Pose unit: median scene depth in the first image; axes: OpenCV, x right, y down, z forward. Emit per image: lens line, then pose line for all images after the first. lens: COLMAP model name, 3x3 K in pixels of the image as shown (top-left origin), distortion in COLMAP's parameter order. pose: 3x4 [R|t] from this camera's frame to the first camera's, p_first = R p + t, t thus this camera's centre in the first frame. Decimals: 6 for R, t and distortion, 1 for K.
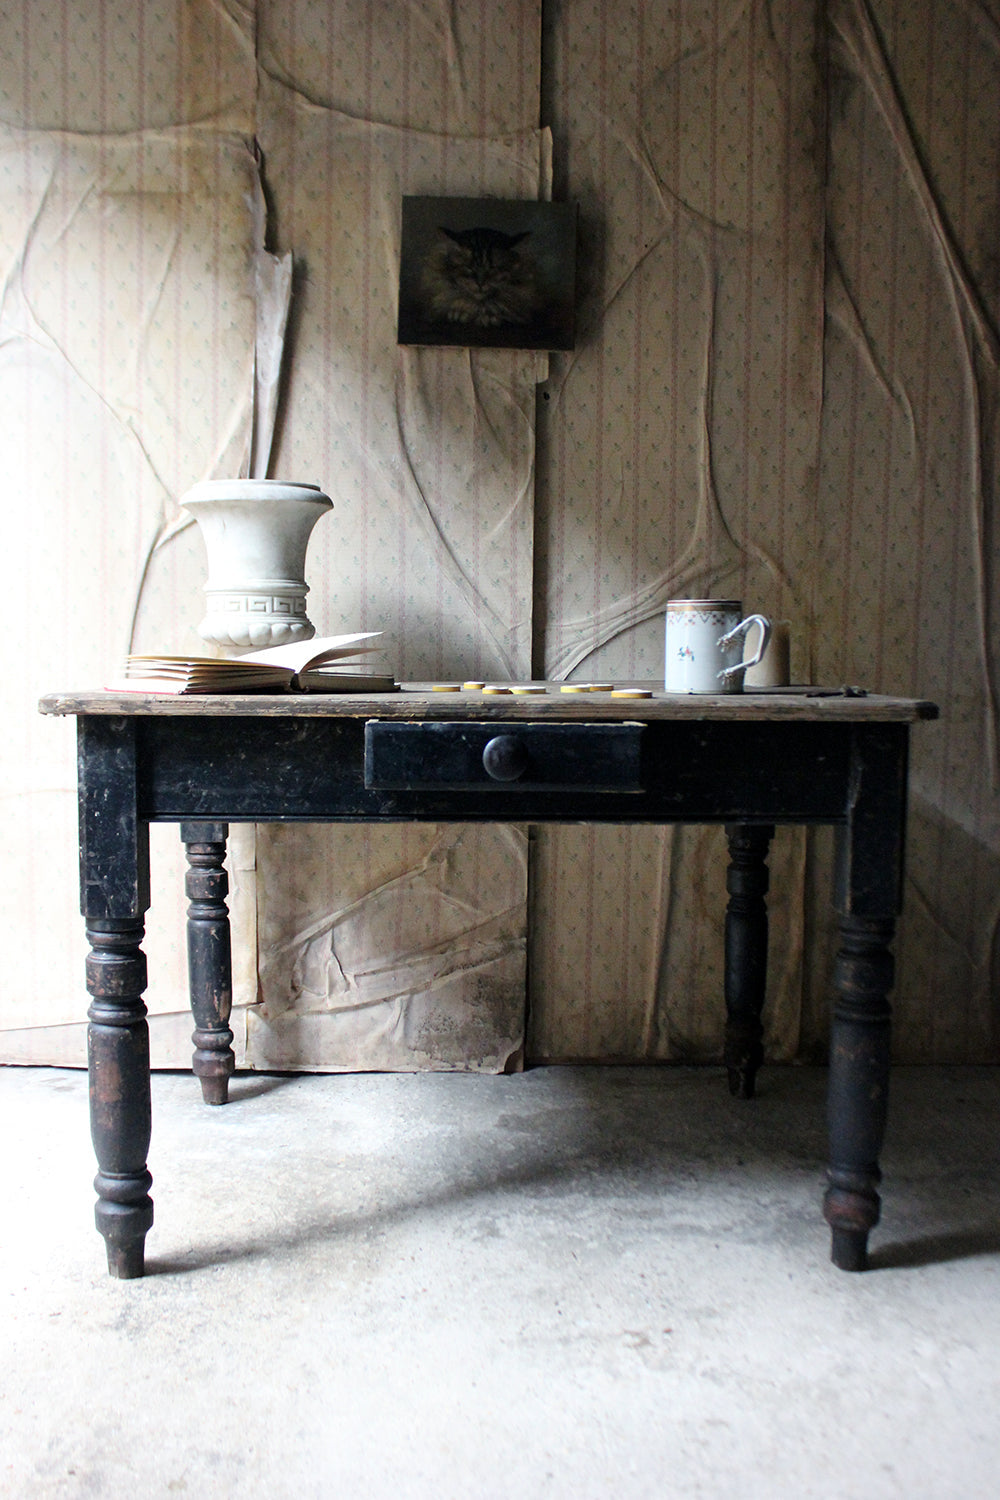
lens RADIAL K [[1424.1, 0, 498.1], [0, 1424.1, 759.6], [0, 0, 1]] dist [-0.140978, 0.141386]
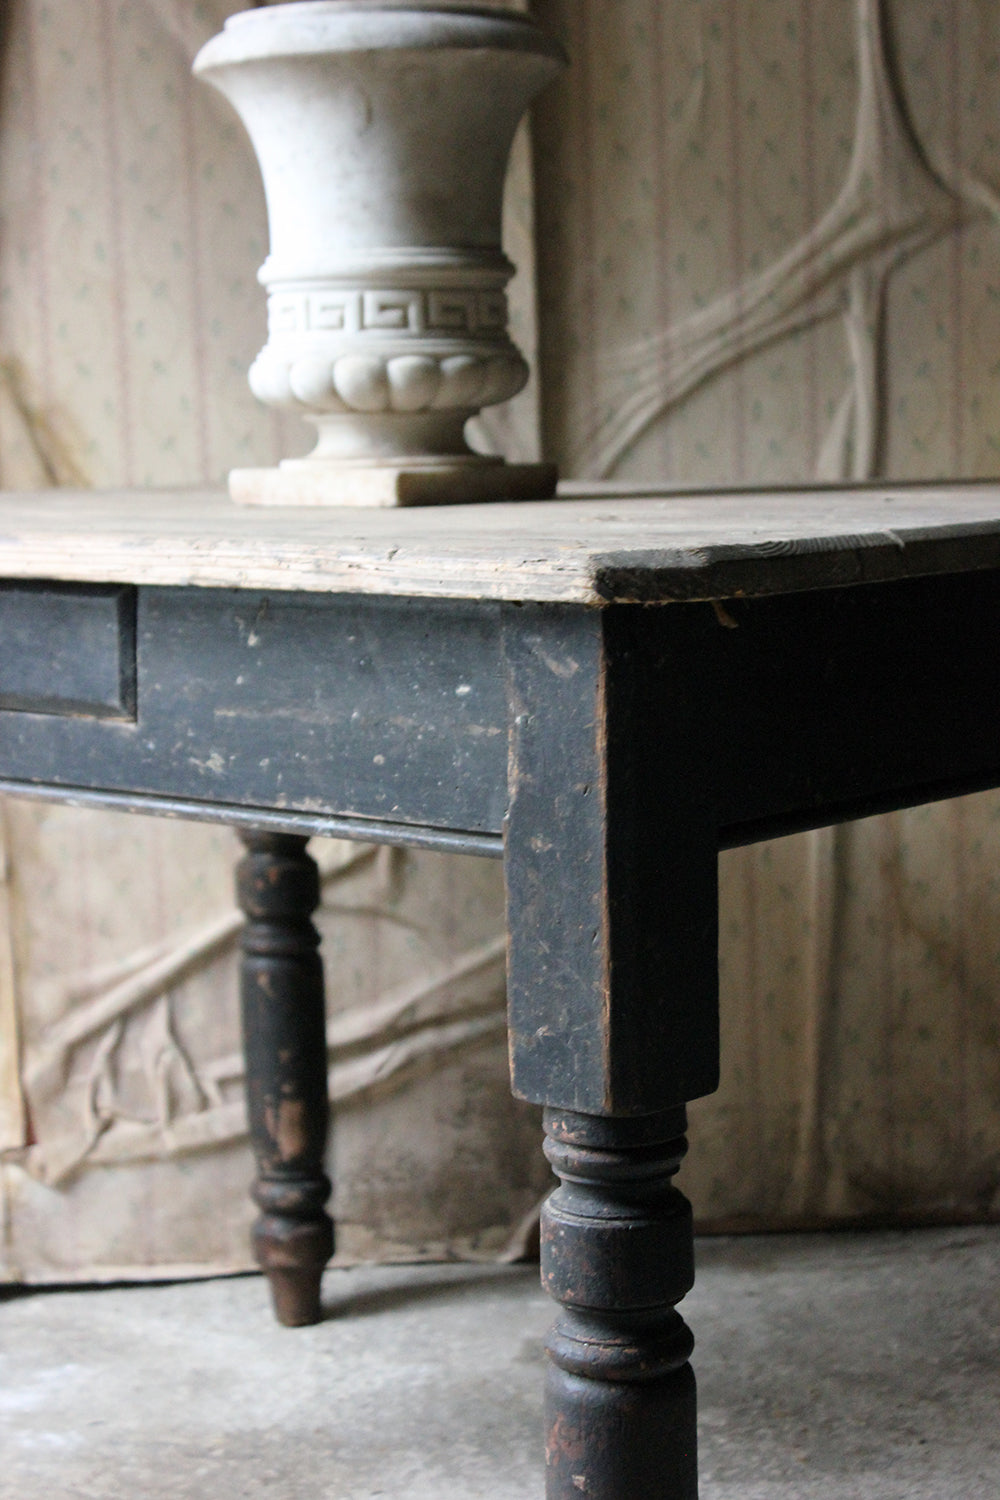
lens RADIAL K [[2974.1, 0, 522.2], [0, 2974.1, 754.0], [0, 0, 1]] dist [0.016299, 0.287021]
pose [[0.998522, -0.048702, 0.024120, -0.013881], [0.047976, 0.998403, 0.029816, 0.011215], [-0.025534, -0.028615, 0.999264, -0.052955]]
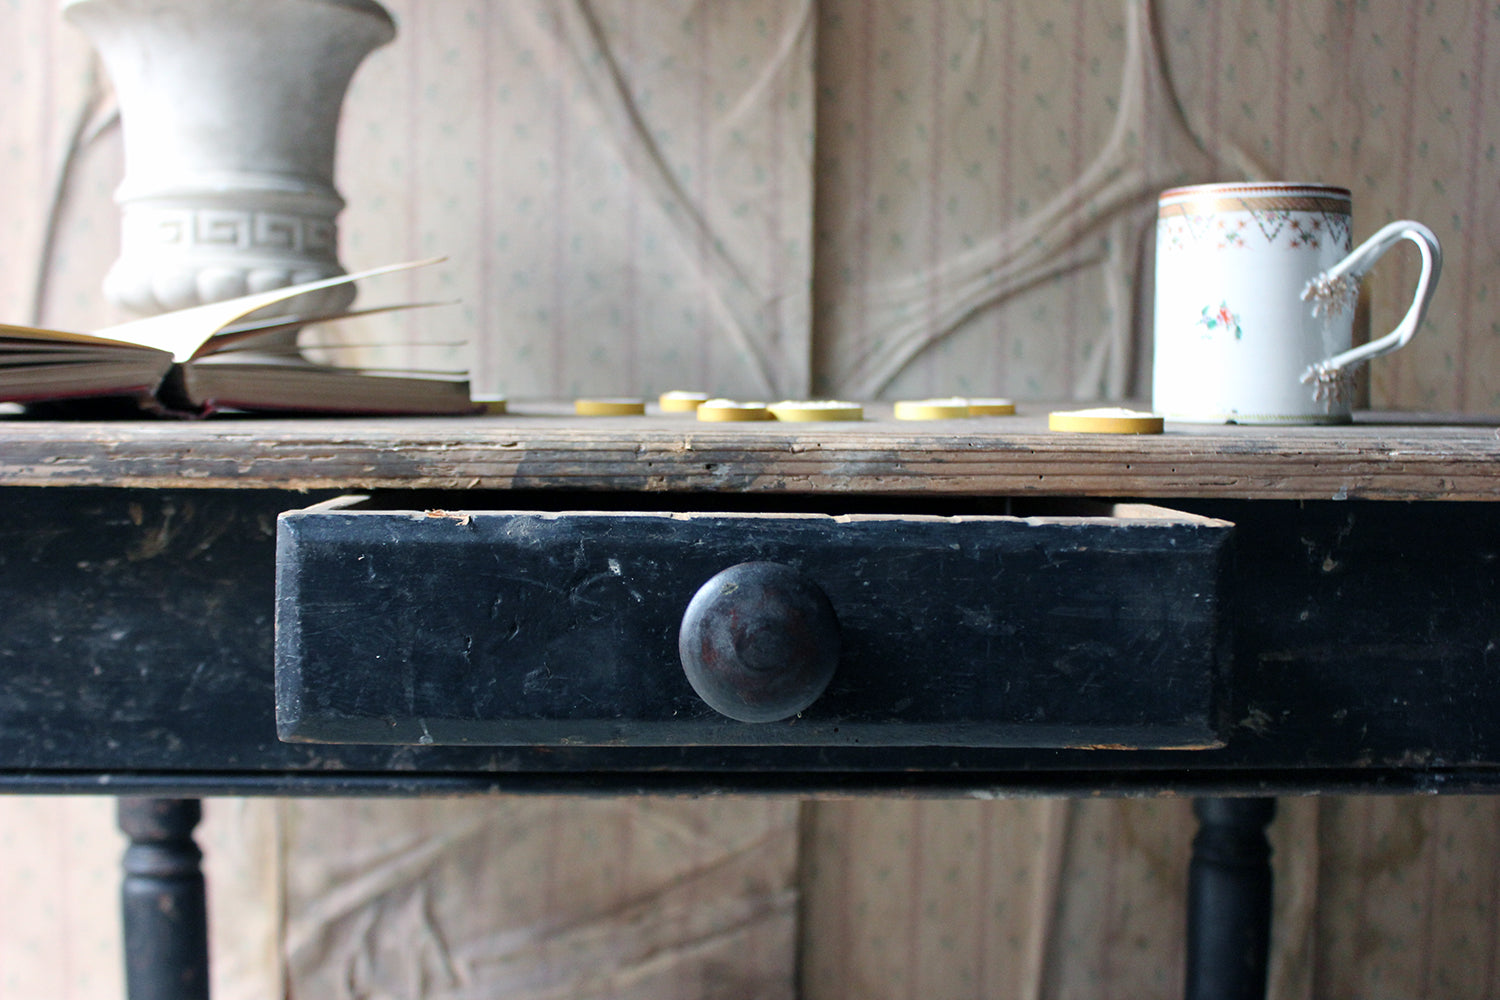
lens RADIAL K [[1616.0, 0, 762.0], [0, 1616.0, 498.2], [0, 0, 1]] dist [-0.139286, 0.201700]
pose [[0.999969, 0.002634, 0.007402, 0.002205], [-0.002602, 0.999987, -0.004293, -0.017923], [-0.007413, 0.004274, 0.999963, 0.427614]]
